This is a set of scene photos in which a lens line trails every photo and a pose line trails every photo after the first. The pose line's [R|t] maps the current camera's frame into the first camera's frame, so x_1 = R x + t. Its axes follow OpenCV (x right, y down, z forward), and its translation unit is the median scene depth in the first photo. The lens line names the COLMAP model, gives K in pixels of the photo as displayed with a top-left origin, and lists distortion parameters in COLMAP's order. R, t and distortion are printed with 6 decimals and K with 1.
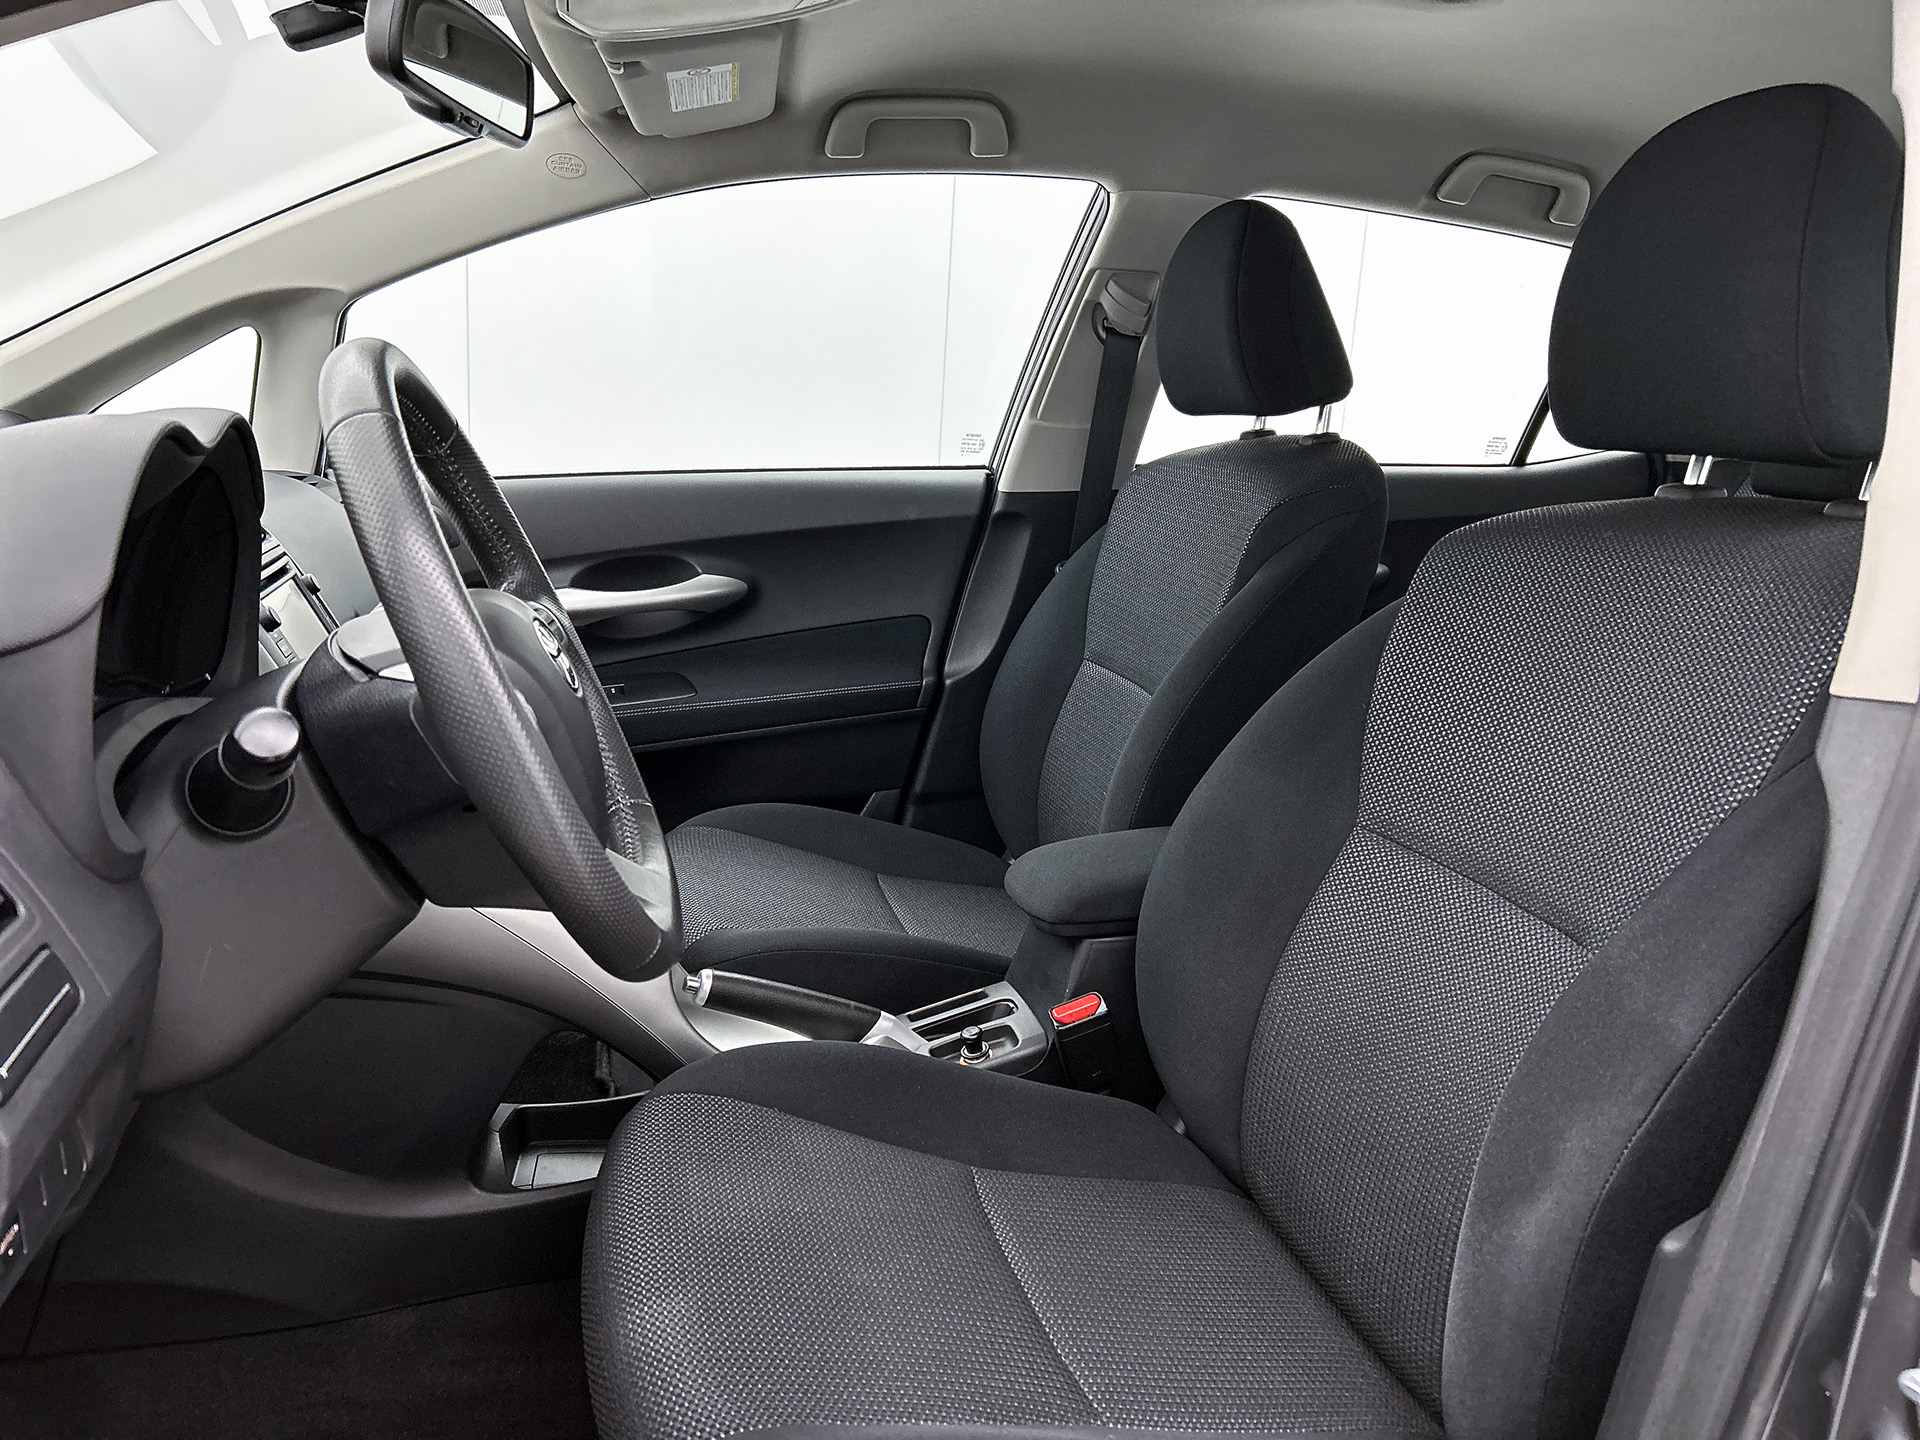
lens RADIAL K [[1472.4, 0, 960.0], [0, 1472.4, 720.0], [0, 0, 1]] dist [0.063917, -0.049442]
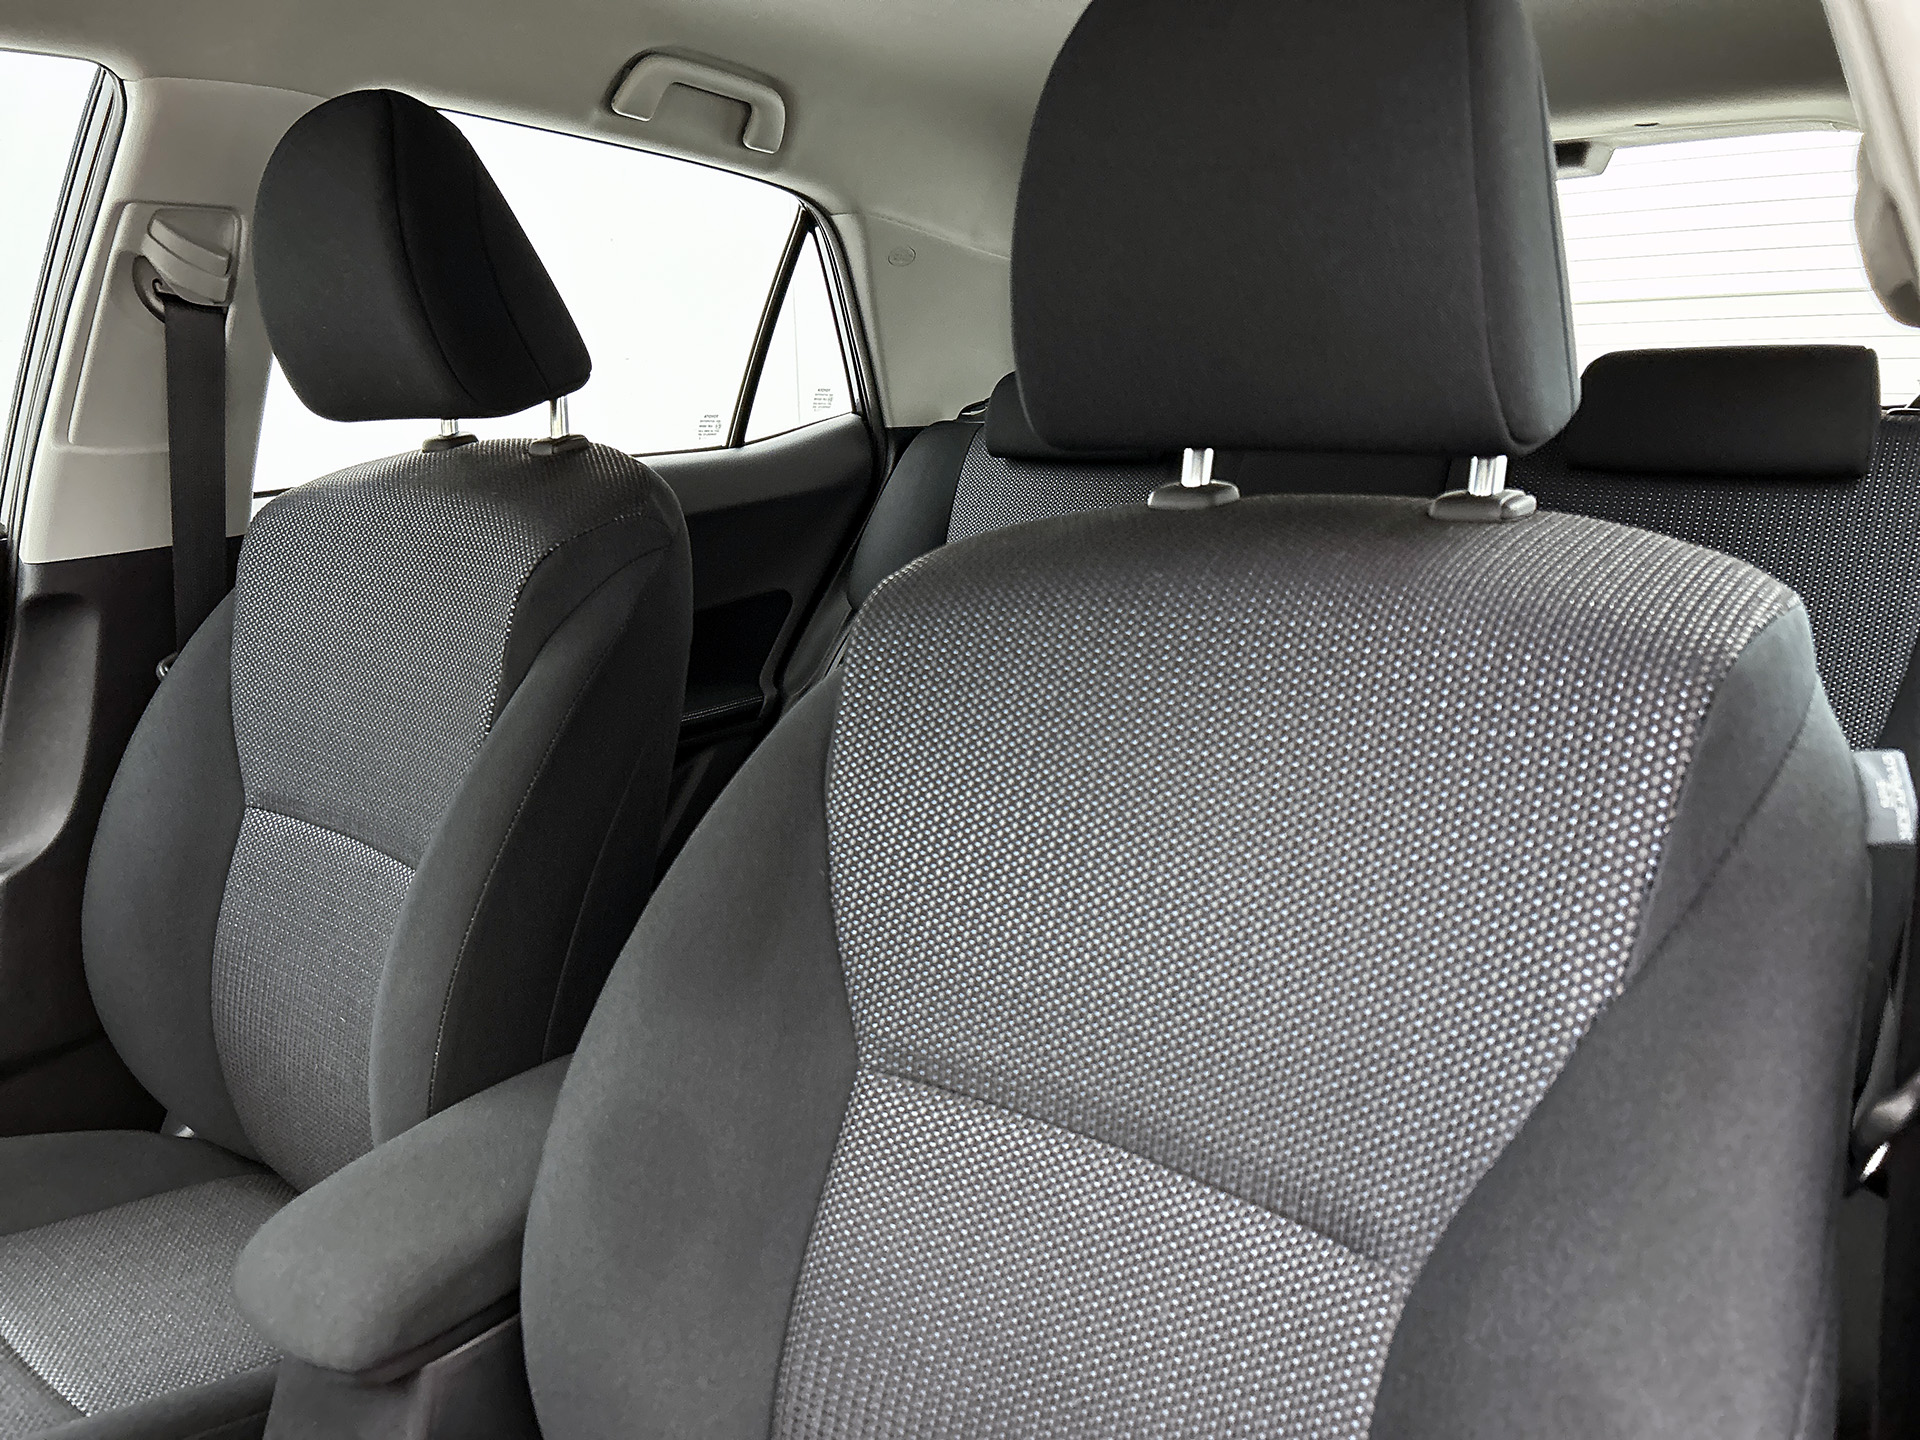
lens RADIAL K [[1472.4, 0, 960.0], [0, 1472.4, 720.0], [0, 0, 1]] dist [0.063917, -0.049442]
pose [[0.816690, -0.195855, 0.542825, -0.008170], [0.182598, 0.980019, 0.078876, -0.075579], [-0.547427, 0.034702, 0.836134, 0.285957]]
